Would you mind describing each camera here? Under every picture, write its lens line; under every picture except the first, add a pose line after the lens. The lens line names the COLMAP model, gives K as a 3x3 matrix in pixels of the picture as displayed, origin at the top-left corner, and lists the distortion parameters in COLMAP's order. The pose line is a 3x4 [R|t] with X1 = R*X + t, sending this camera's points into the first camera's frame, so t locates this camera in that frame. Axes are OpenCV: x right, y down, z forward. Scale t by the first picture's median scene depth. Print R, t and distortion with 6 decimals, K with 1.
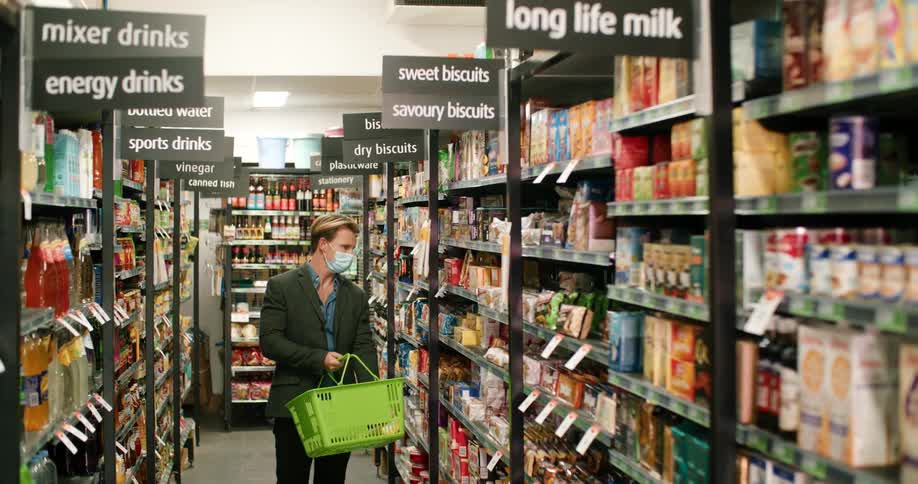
lens RADIAL K [[1387.6, 0, 491.5], [0, 1387.6, 205.3], [0, 0, 1]] dist [-0.382224, 0.962478]
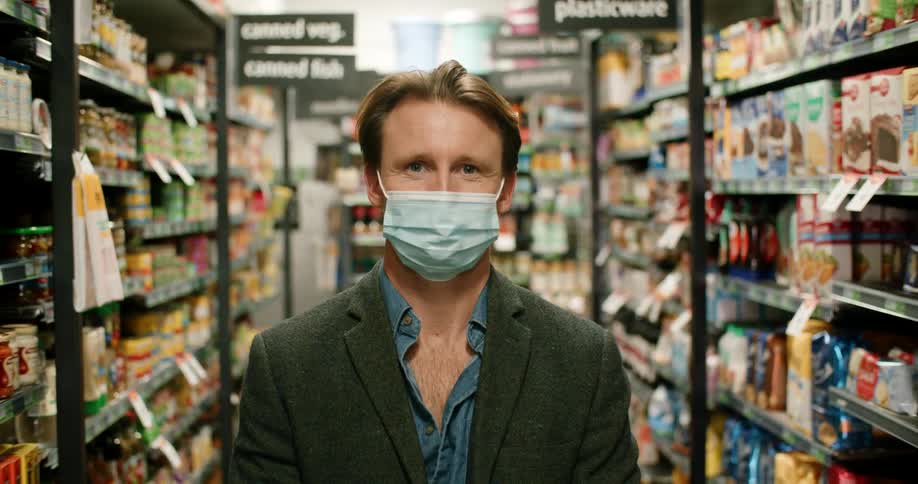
lens RADIAL K [[1374.5, 0, 459.0], [0, 1374.5, 242.0], [0, 0, 1]] dist [-0.345085, 0.848838]
pose [[0.992031, -0.007716, -0.125760, -0.092839], [0.014337, 0.998553, 0.051826, 0.021081], [0.125178, -0.053216, 0.990706, 0.560861]]
